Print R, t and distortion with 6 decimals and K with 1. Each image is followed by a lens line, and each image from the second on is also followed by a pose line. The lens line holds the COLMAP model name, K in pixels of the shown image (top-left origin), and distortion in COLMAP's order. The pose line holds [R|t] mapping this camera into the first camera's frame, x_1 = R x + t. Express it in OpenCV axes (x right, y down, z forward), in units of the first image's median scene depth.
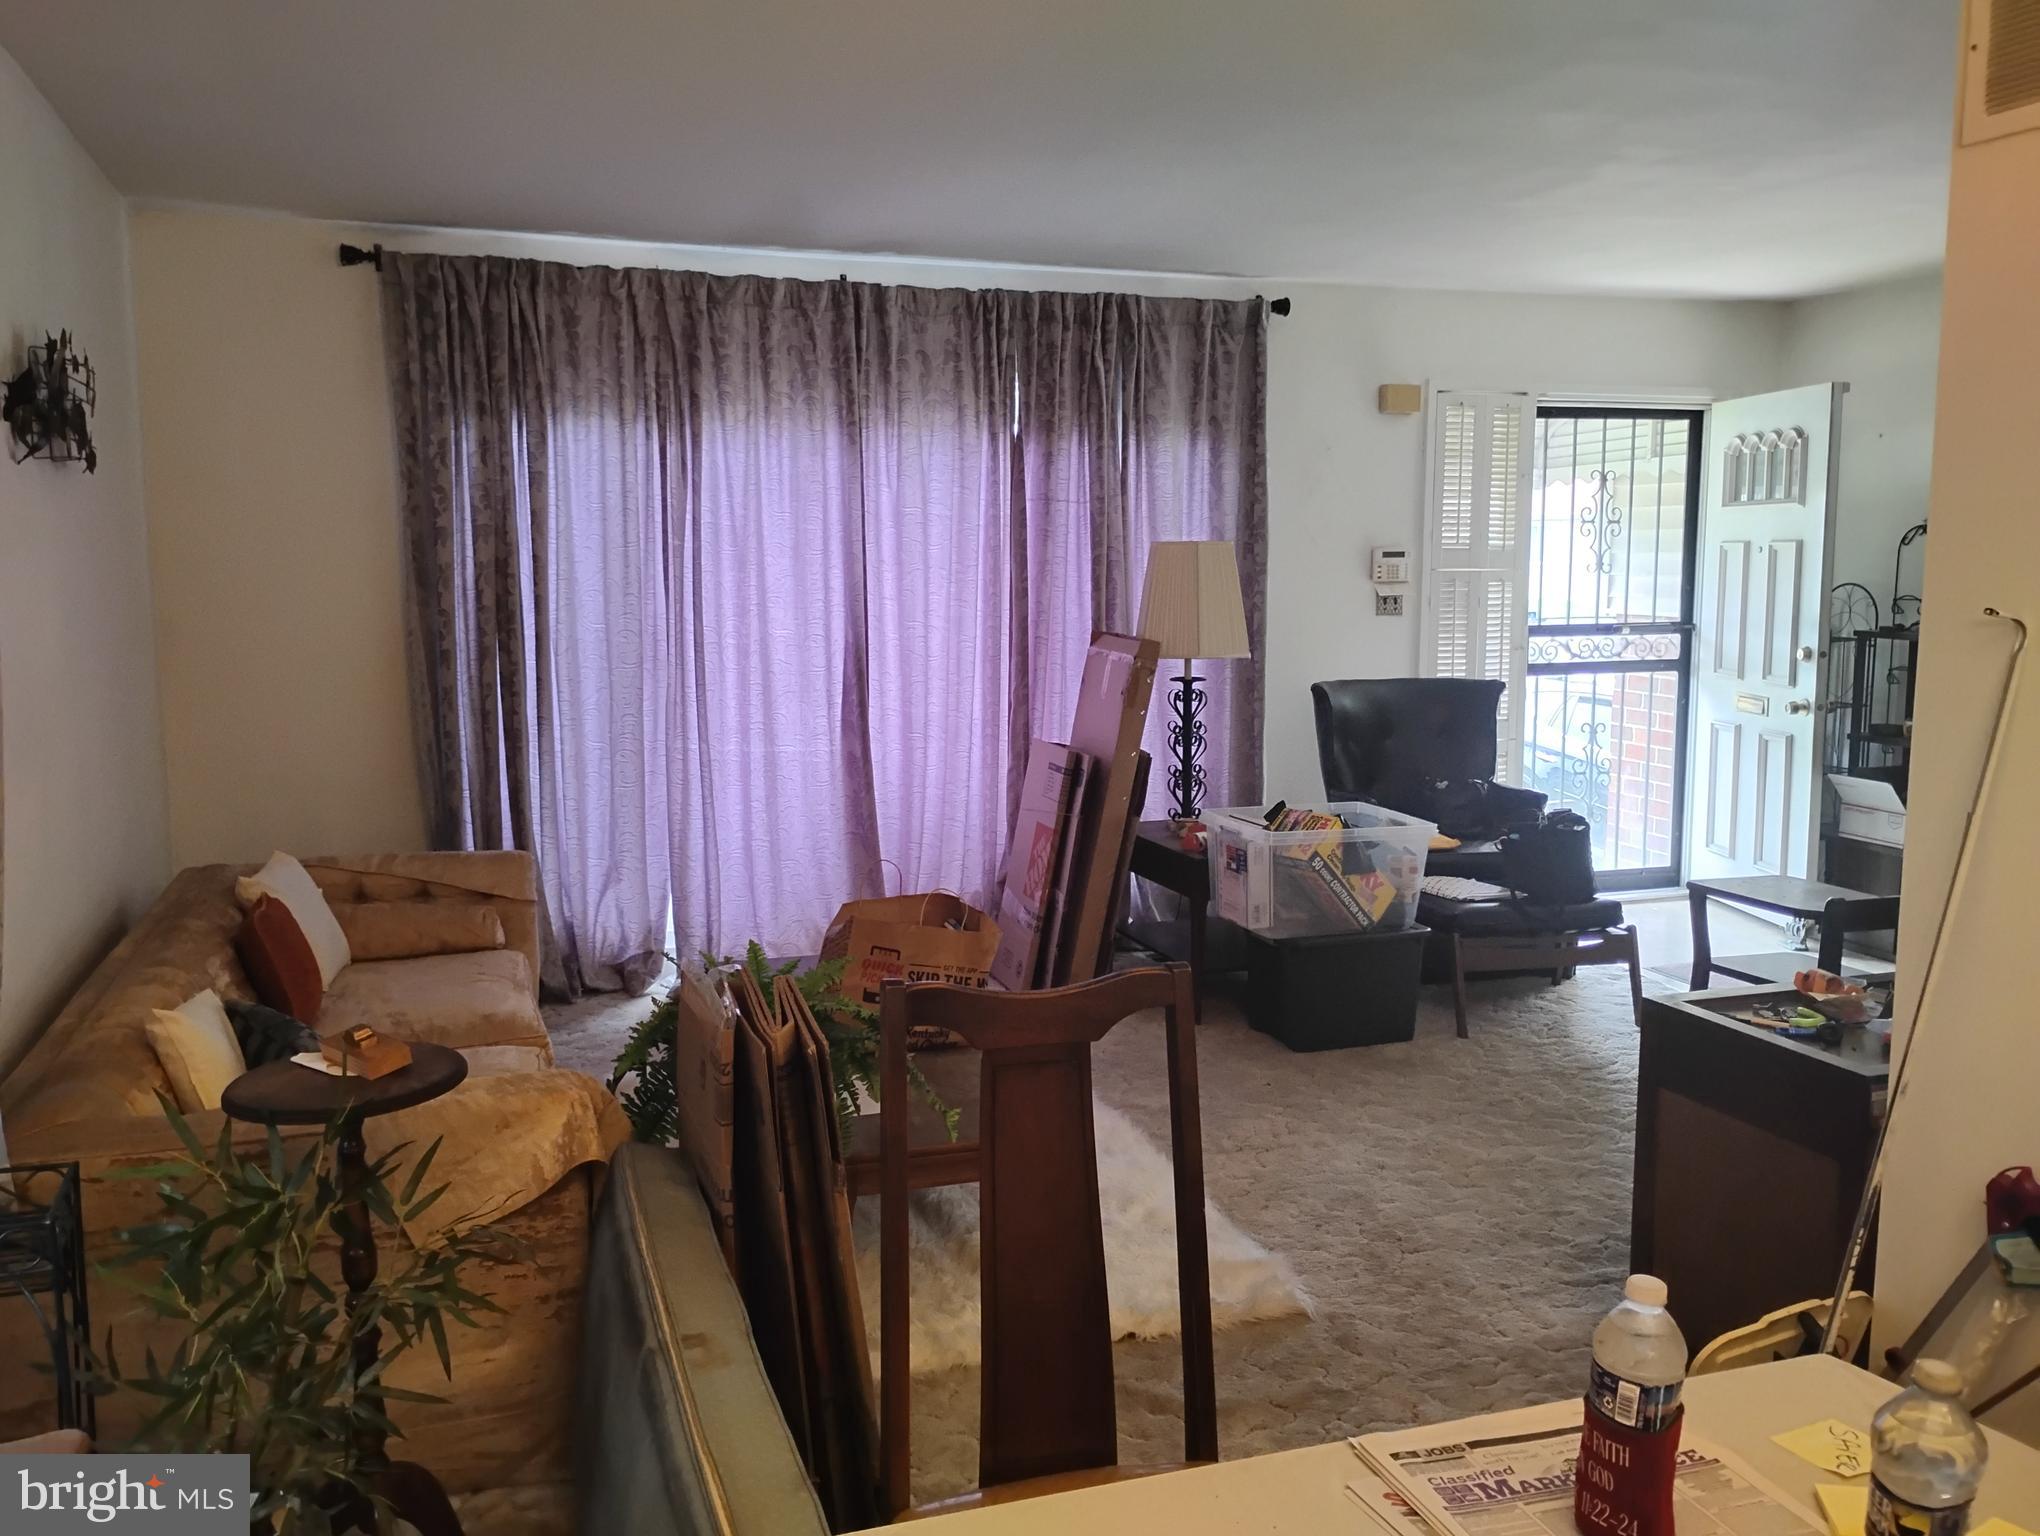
lens RADIAL K [[1694.4, 0, 1019.9], [0, 1694.4, 757.1], [0, 0, 1]] dist [0.056601, -0.071482]
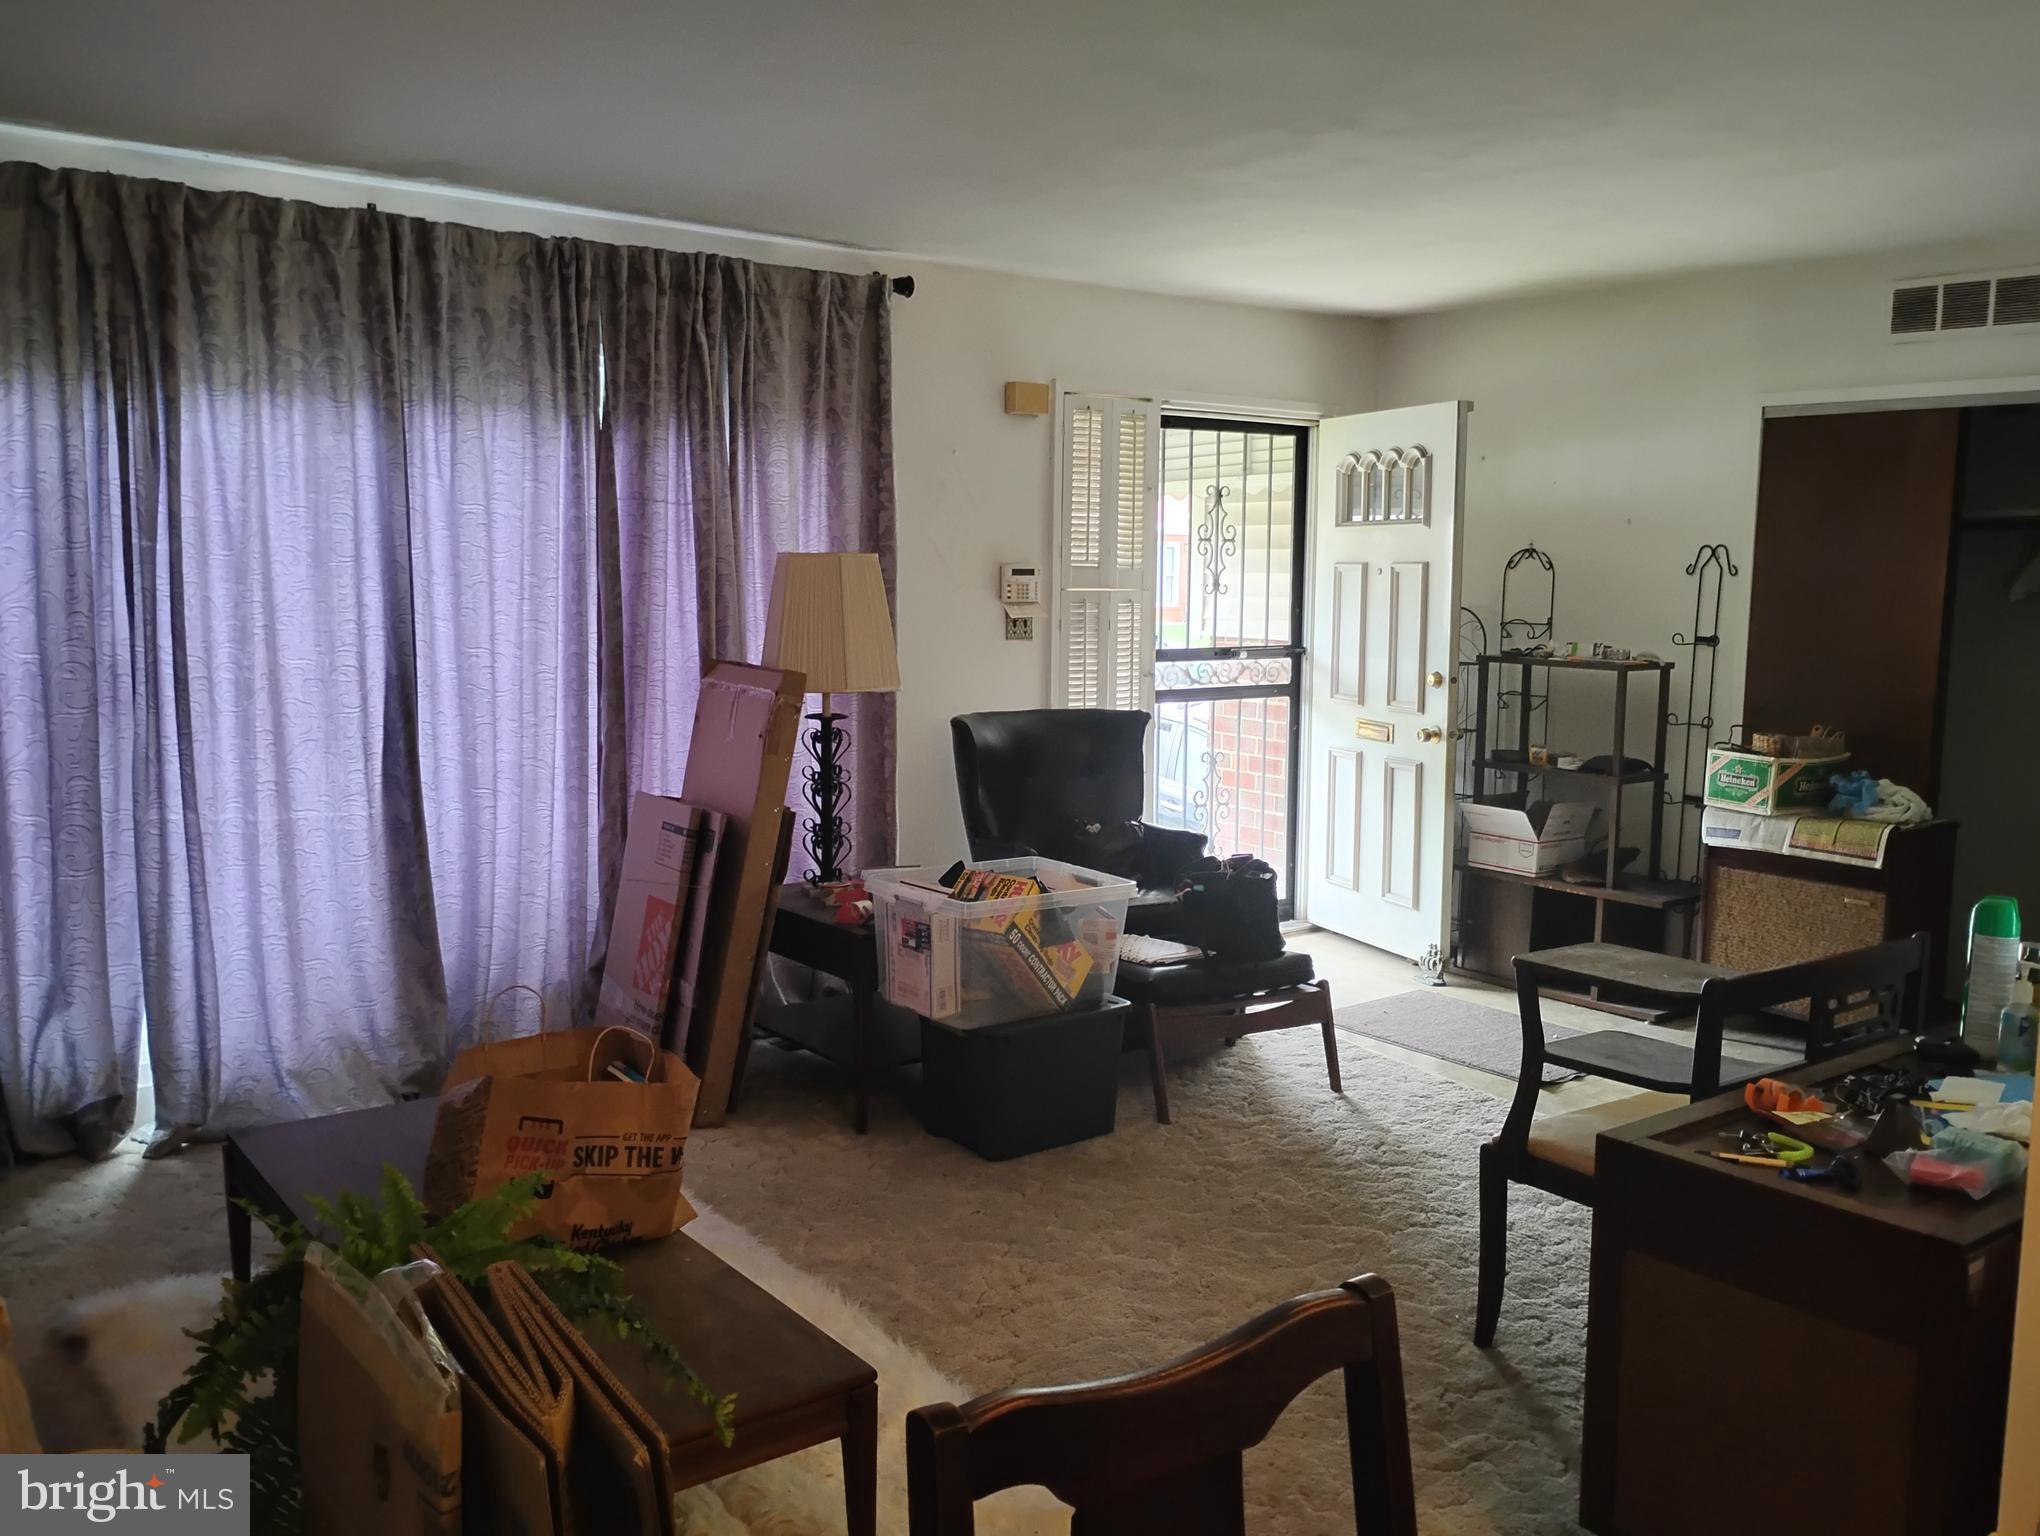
lens RADIAL K [[1694.4, 0, 1019.9], [0, 1694.4, 757.1], [0, 0, 1]] dist [0.056601, -0.071482]
pose [[0.952368, -0.022387, 0.304127, -0.064975], [0.025149, 0.999670, -0.005167, -0.018744], [-0.303911, 0.012569, 0.952618, 0.166266]]
